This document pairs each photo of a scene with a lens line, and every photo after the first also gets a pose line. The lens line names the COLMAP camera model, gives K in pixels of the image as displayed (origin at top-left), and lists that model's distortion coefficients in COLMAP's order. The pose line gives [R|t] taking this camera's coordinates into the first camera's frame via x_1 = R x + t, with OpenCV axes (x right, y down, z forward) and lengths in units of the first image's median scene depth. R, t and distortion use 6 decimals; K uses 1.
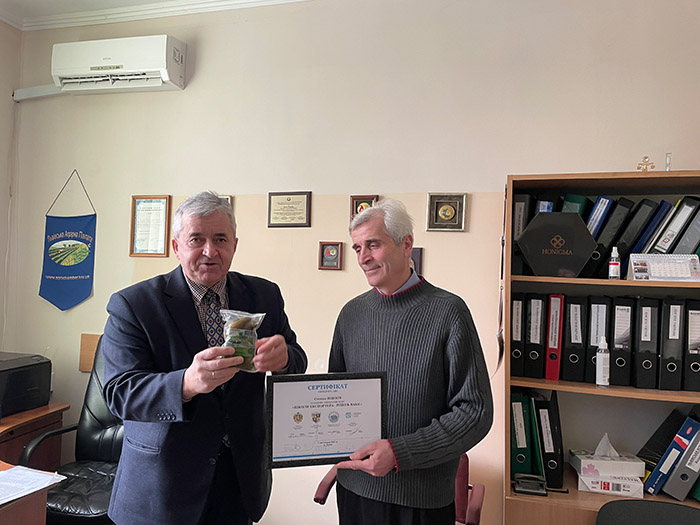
lens RADIAL K [[525.7, 0, 354.6], [0, 525.7, 265.4], [0, 0, 1]] dist [0.074049, -0.087886]
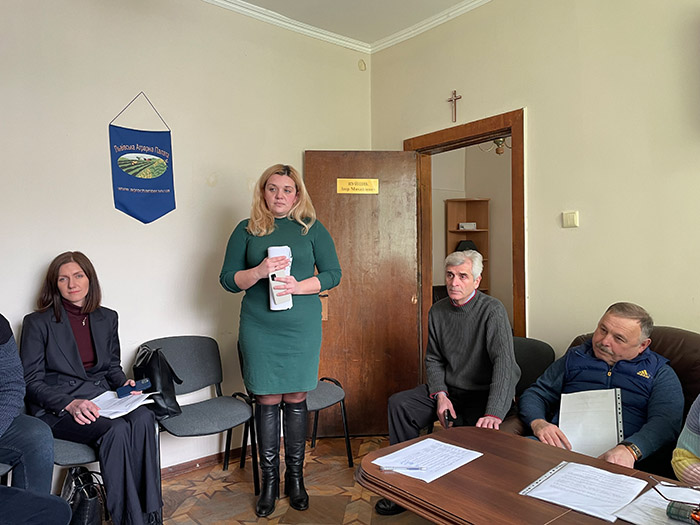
lens RADIAL K [[525.7, 0, 351.1], [0, 525.7, 258.5], [0, 0, 1]] dist [0.074049, -0.087886]
pose [[0.558963, -0.034811, 0.828462, -1.160007], [0.009257, 0.999318, 0.035744, 0.120119], [-0.829141, -0.012310, 0.558904, 0.105560]]
